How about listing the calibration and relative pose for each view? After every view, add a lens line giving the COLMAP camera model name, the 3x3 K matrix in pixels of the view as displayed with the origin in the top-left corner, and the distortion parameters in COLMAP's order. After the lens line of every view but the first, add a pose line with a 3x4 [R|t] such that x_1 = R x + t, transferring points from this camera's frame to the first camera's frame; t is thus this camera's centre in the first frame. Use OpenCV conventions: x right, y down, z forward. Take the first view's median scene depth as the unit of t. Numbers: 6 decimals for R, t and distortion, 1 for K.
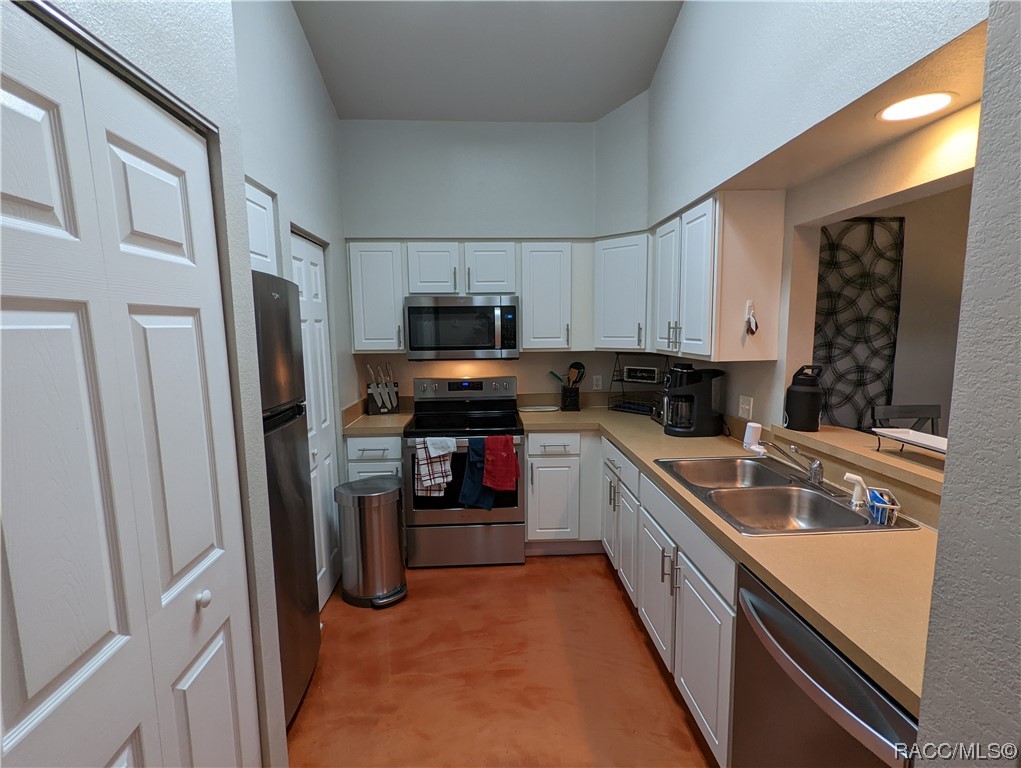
lens RADIAL K [[485.1, 0, 505.8], [0, 485.1, 390.2], [0, 0, 1]] dist [-0.001742, -0.004567]
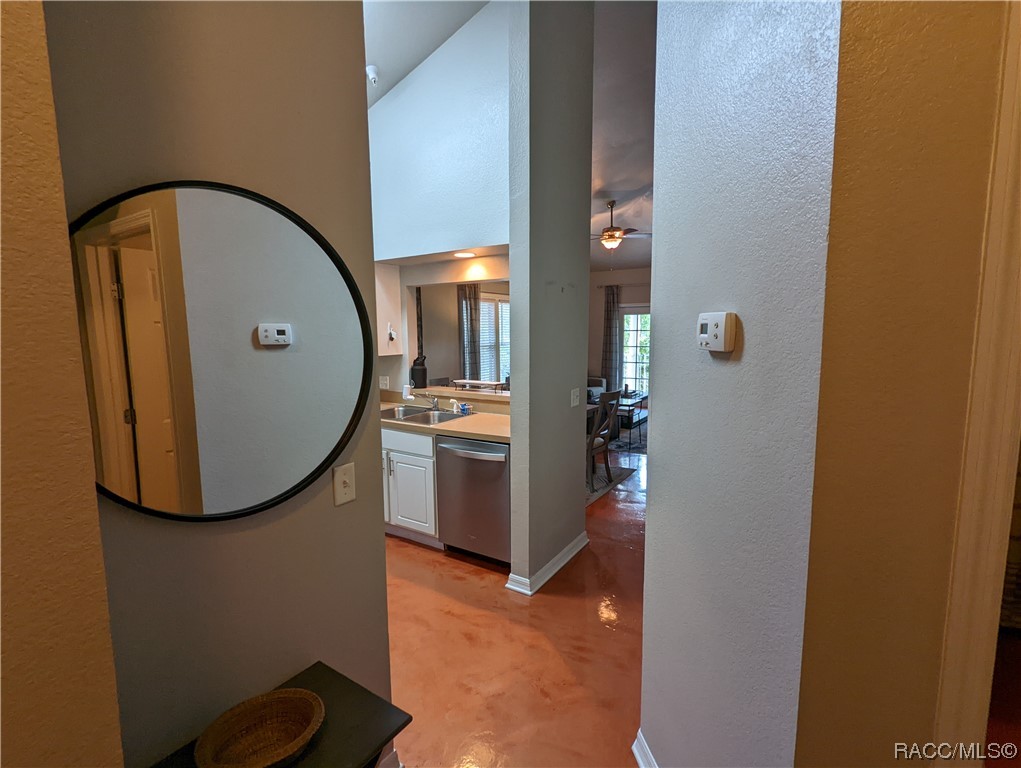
lens RADIAL K [[485.1, 0, 508.2], [0, 485.1, 382.7], [0, 0, 1]] dist [-0.001742, -0.004567]
pose [[0.575859, -0.076945, 0.813920, -0.501944], [0.106594, 0.994129, 0.018564, 0.038725], [-0.810570, 0.076069, 0.580680, -0.282091]]
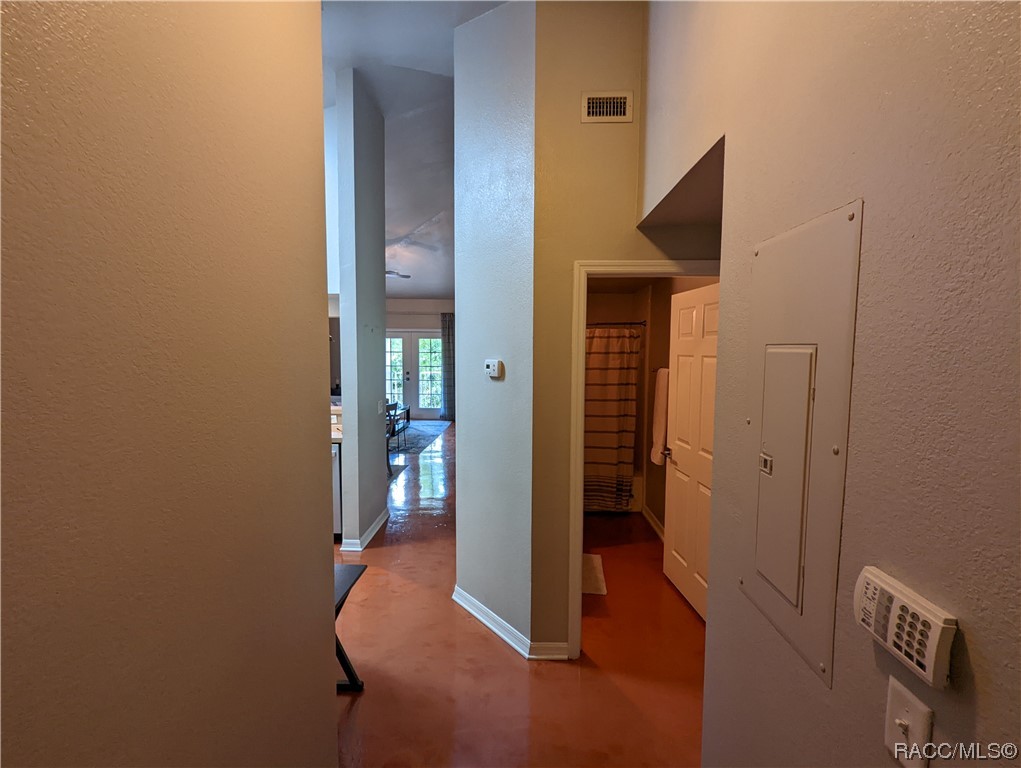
lens RADIAL K [[485.1, 0, 509.9], [0, 485.1, 383.3], [0, 0, 1]] dist [-0.001742, -0.004567]
pose [[0.070997, -0.060110, 0.995664, -0.904882], [0.125973, 0.990731, 0.050830, 0.013771], [-0.989490, 0.121818, 0.077911, -0.289591]]
